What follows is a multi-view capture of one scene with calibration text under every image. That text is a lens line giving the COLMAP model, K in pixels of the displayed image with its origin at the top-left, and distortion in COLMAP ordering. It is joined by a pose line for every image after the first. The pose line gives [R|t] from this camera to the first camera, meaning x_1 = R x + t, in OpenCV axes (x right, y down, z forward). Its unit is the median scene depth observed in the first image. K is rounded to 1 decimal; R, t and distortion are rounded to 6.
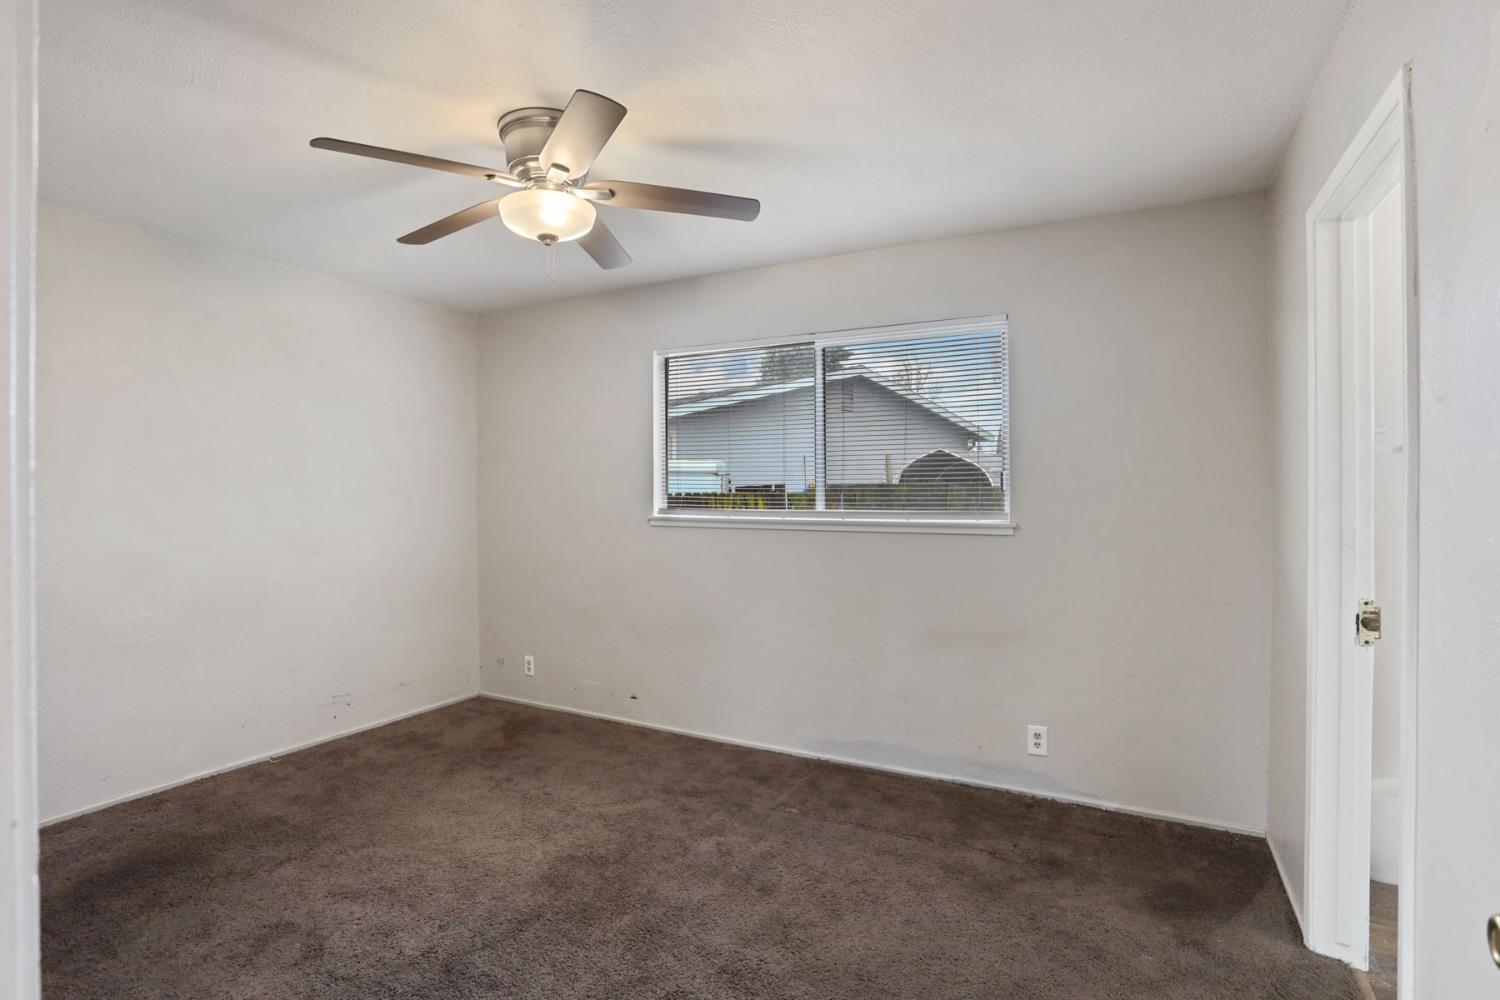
lens RADIAL K [[735.7, 0, 741.9], [0, 735.7, 494.7], [0, 0, 1]] dist [-0.076993, 0.033914]
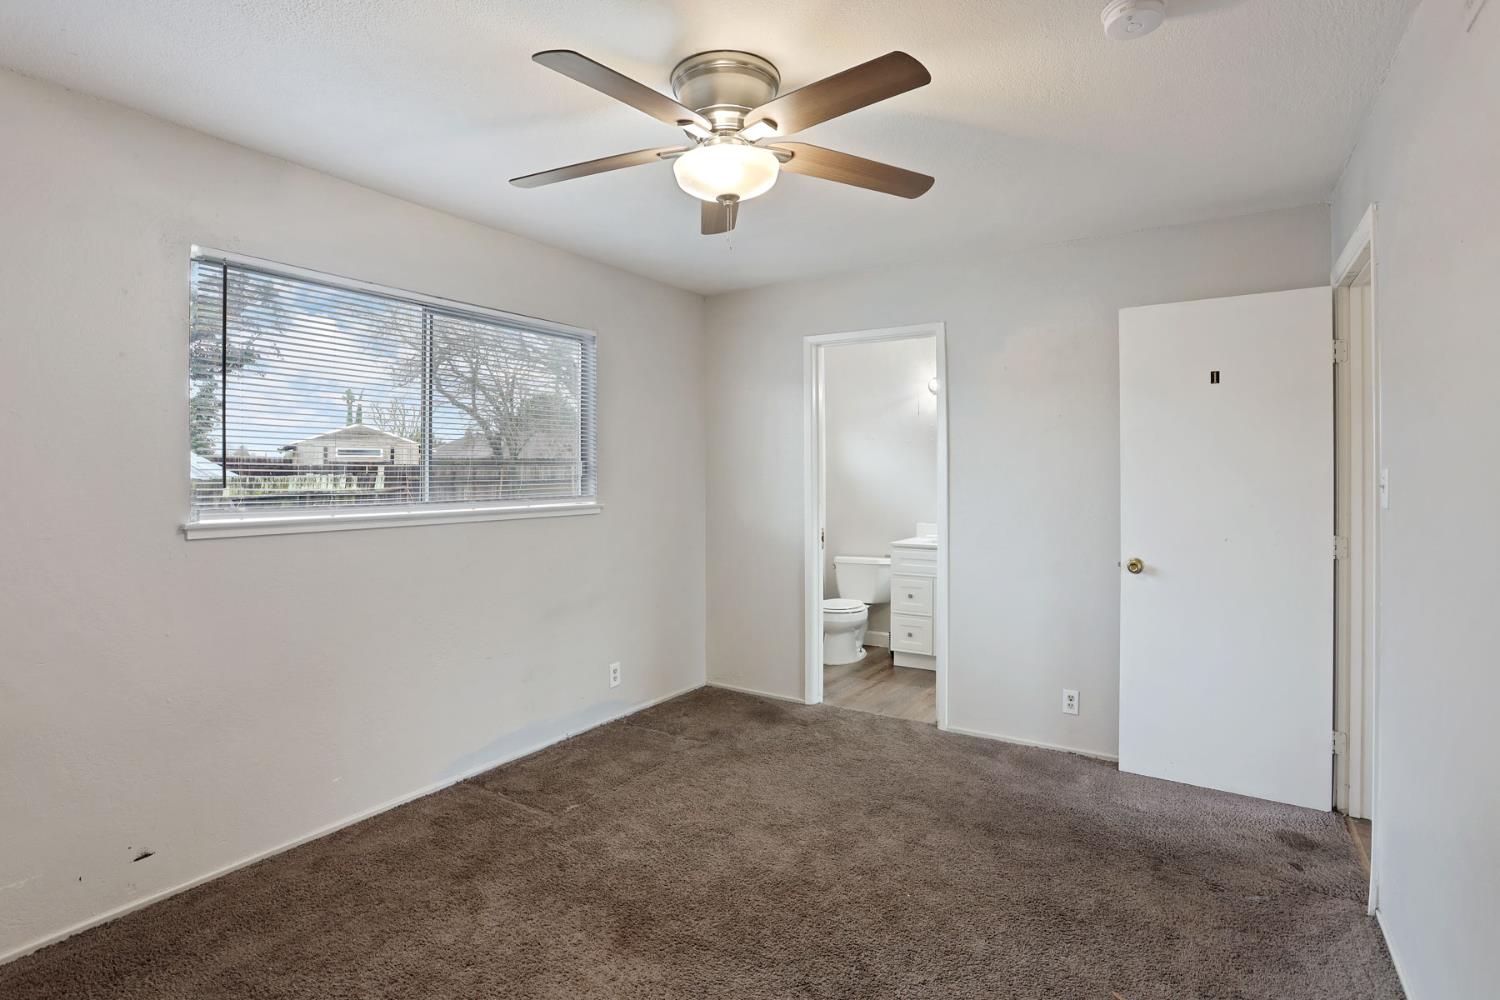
lens RADIAL K [[738.5, 0, 739.8], [0, 738.5, 479.8], [0, 0, 1]] dist [-0.060103, 0.022193]
pose [[0.087709, -0.005145, 0.996133, -0.853123], [0.010977, 0.999931, 0.004198, -0.004061], [-0.996086, 0.010567, 0.087760, 0.667703]]
